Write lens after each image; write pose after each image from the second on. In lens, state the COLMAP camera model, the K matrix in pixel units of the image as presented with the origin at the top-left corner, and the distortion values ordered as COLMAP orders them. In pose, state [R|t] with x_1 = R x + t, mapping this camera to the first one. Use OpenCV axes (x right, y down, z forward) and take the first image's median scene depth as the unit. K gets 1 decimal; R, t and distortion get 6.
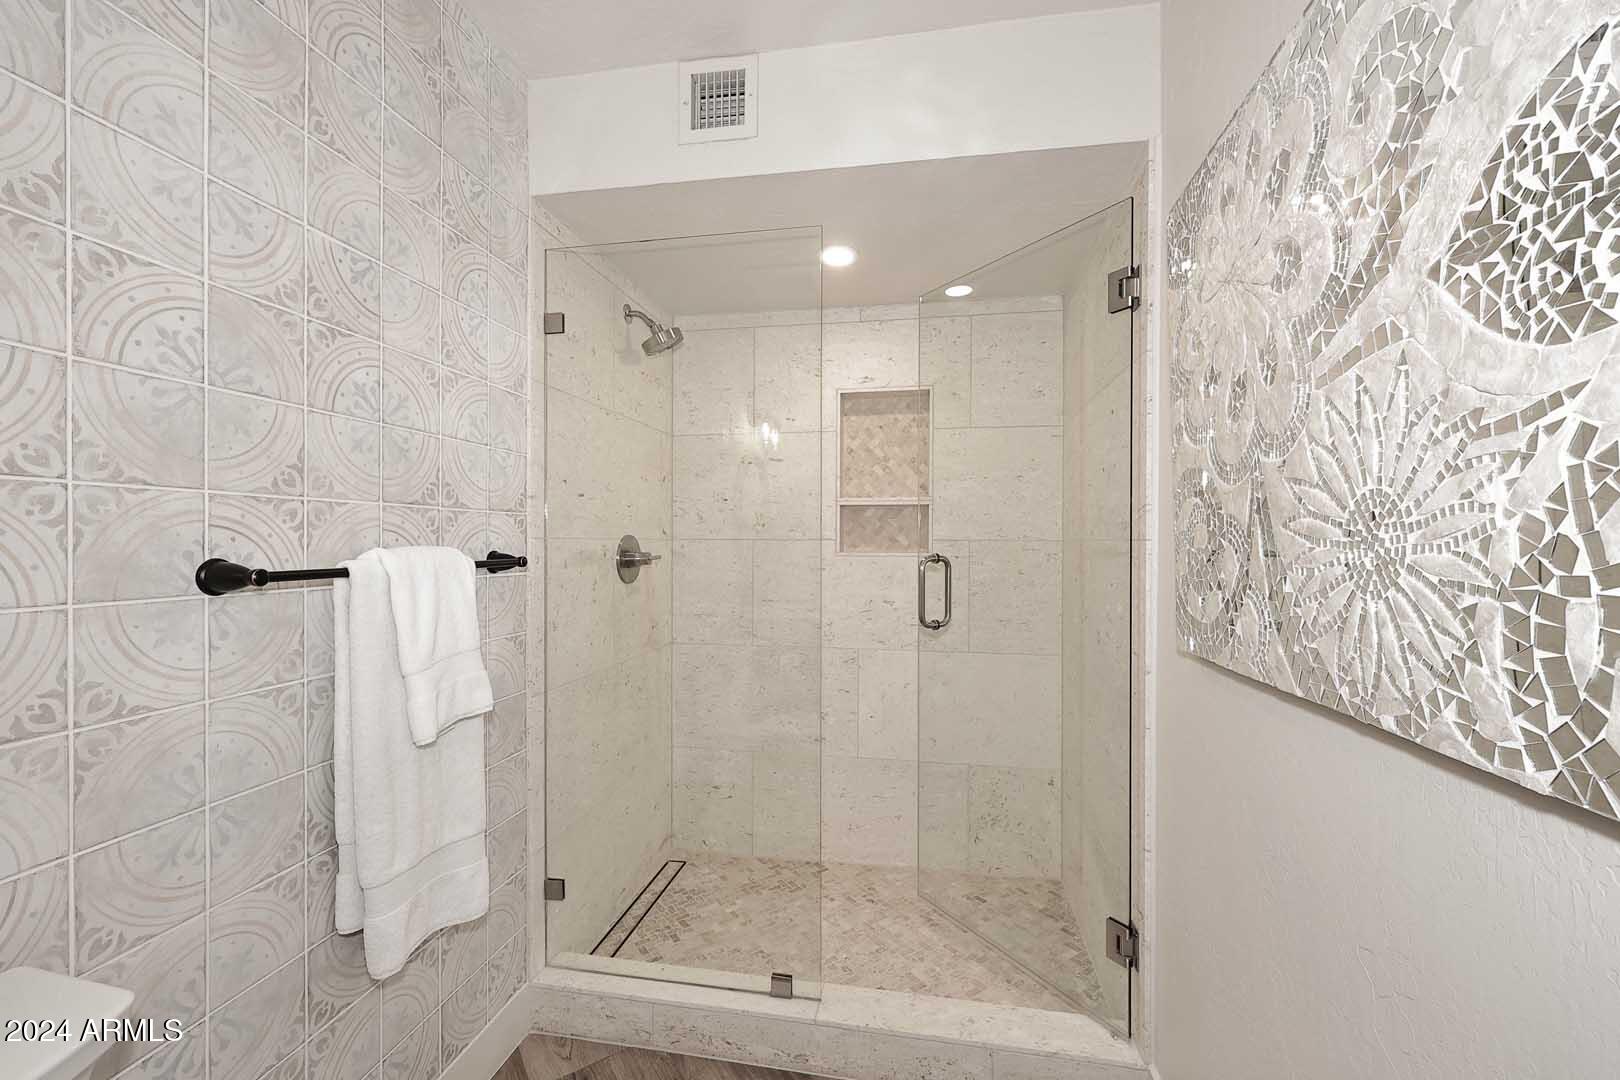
lens RADIAL K [[644.1, 0, 812.7], [0, 644.1, 540.5], [0, 0, 1]] dist [-0.002841, -0.001254]
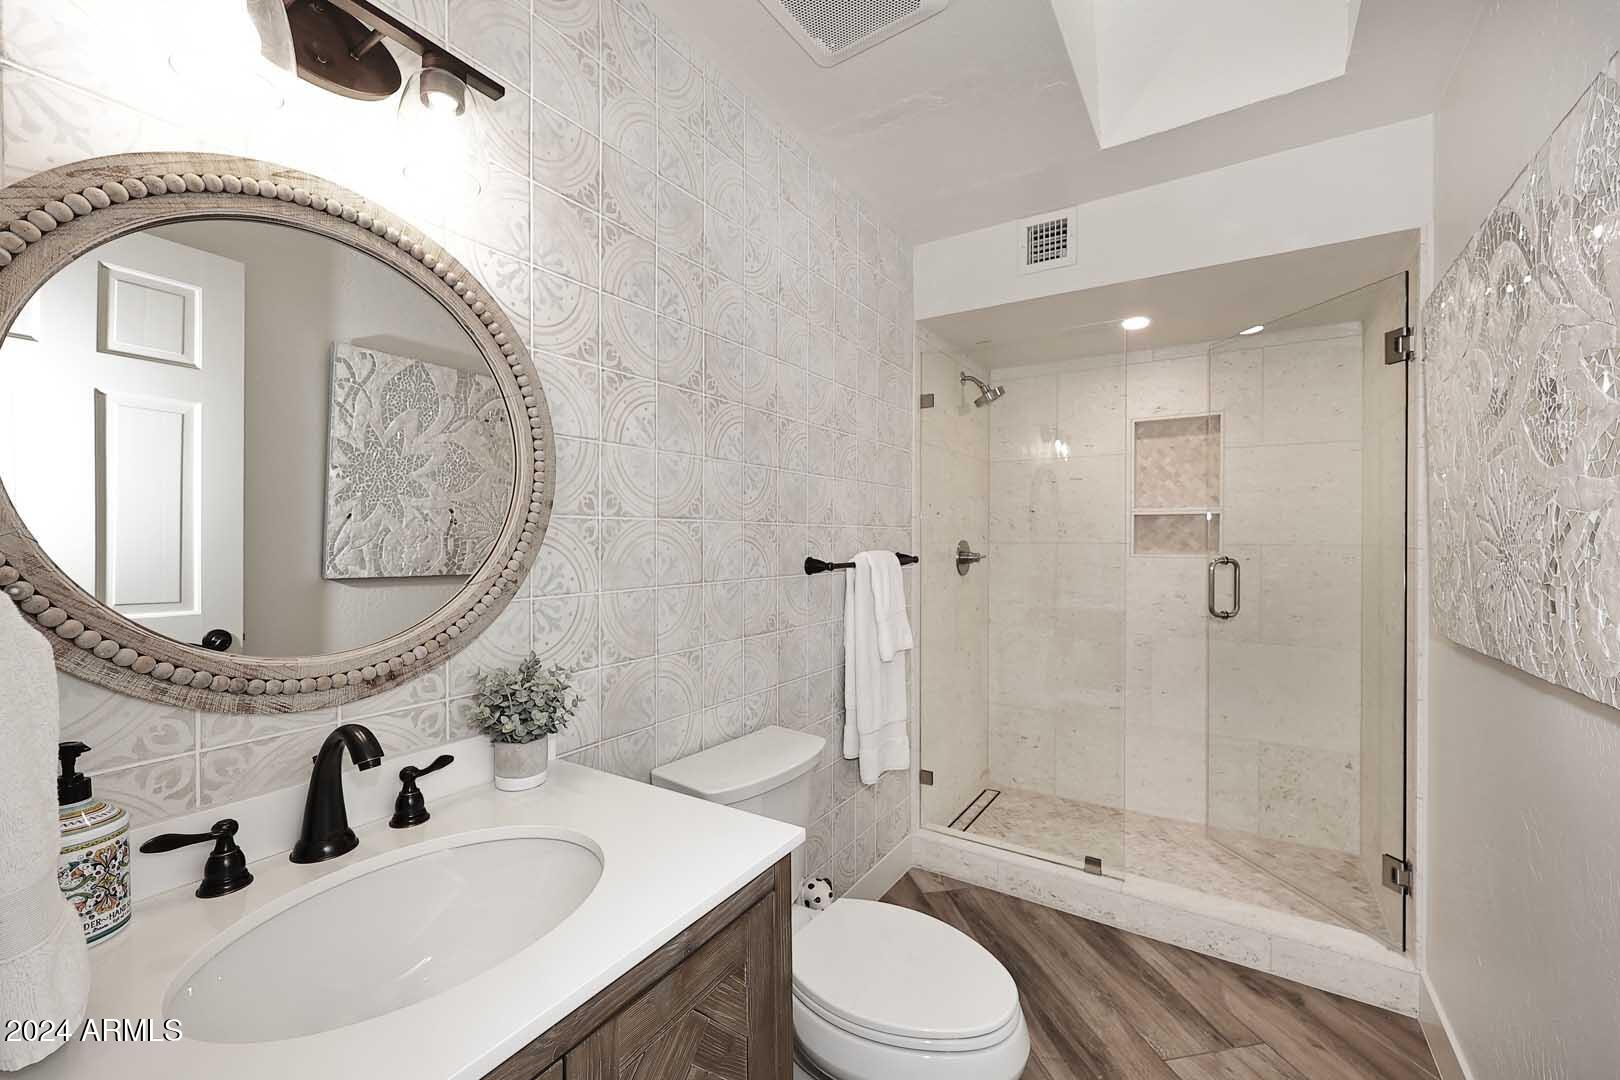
lens RADIAL K [[644.1, 0, 808.8], [0, 644.1, 538.9], [0, 0, 1]] dist [-0.002841, -0.001254]
pose [[0.920869, 0.000973, -0.389872, -0.055504], [0.000463, 0.999993, 0.003588, -0.016424], [0.389873, -0.003485, 0.920862, -0.398511]]
